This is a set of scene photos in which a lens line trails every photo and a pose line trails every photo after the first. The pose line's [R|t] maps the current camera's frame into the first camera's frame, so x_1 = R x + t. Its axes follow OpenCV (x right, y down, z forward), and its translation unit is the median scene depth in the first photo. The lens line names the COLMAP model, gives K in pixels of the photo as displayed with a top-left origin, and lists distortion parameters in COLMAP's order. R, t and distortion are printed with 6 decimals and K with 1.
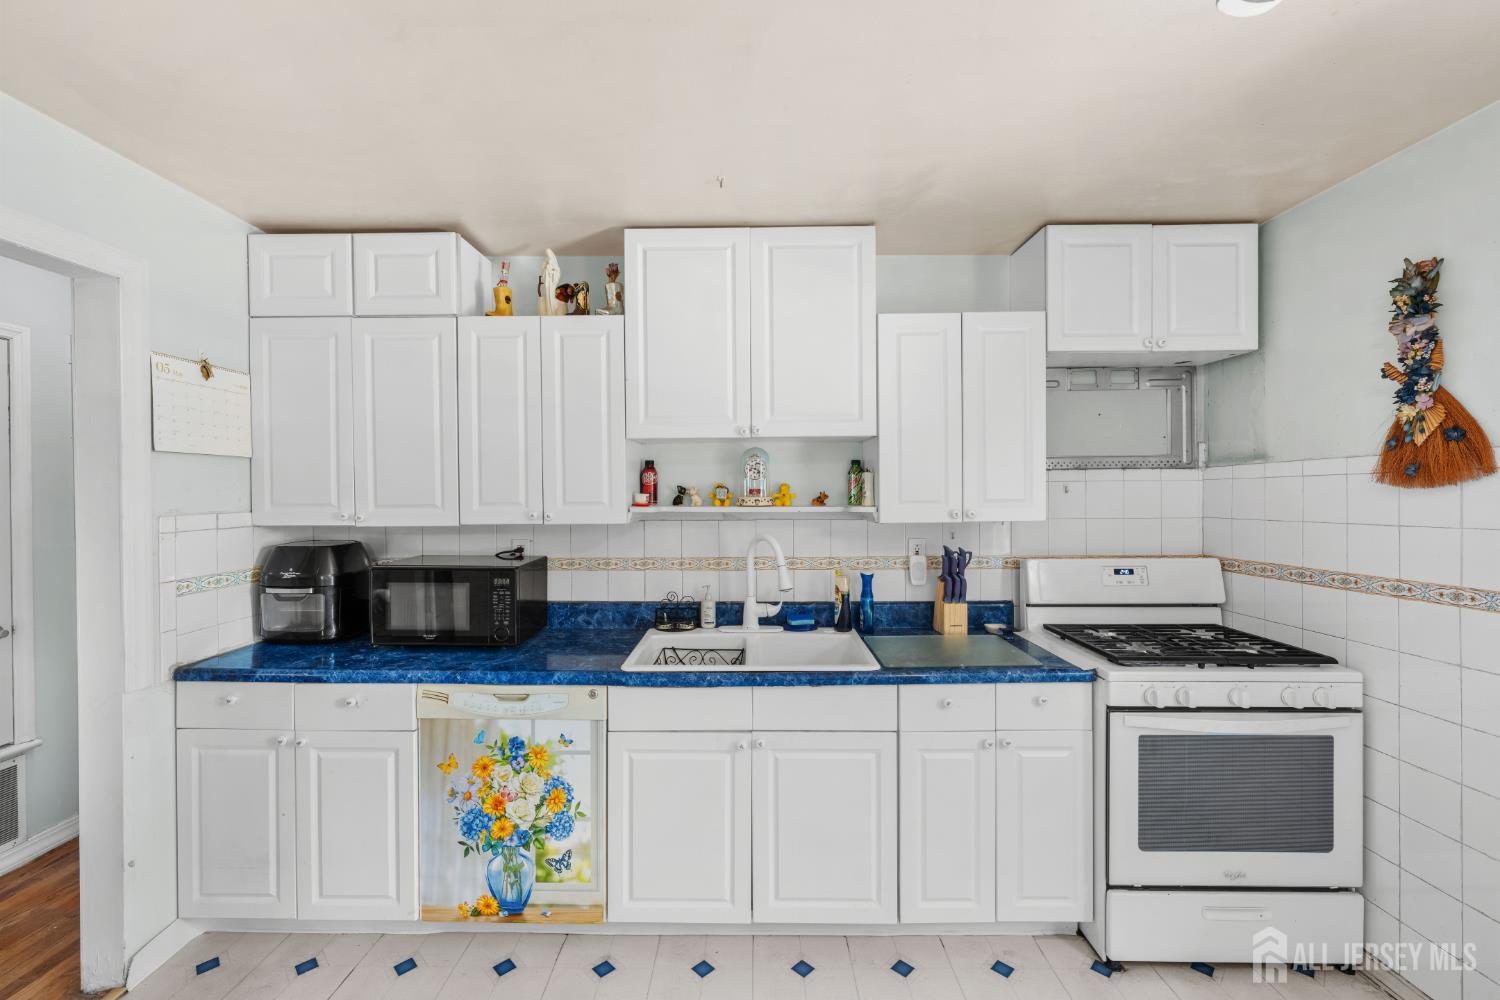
lens RADIAL K [[610.8, 0, 743.7], [0, 610.8, 496.1], [0, 0, 1]] dist [0.000806, 0.000279]
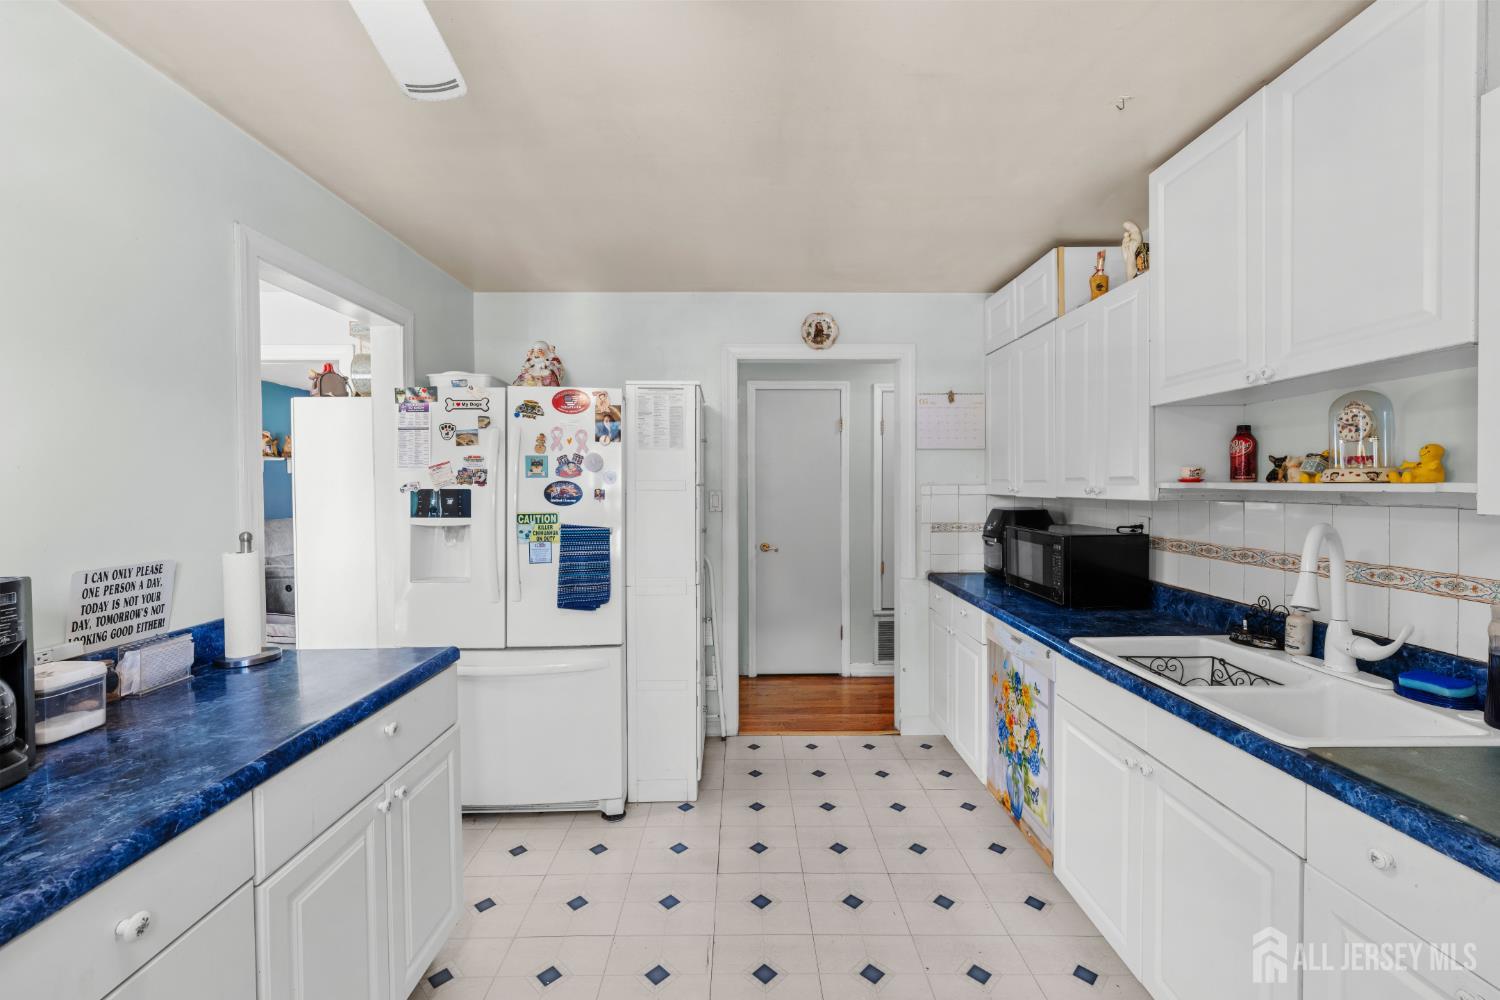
lens RADIAL K [[610.8, 0, 750.2], [0, 610.8, 493.5], [0, 0, 1]] dist [0.000806, 0.000279]
pose [[0.036322, 0.021169, -0.999116, 0.698030], [-0.003933, 0.999771, 0.021039, 0.018184], [0.999332, 0.003165, 0.036397, 0.378750]]
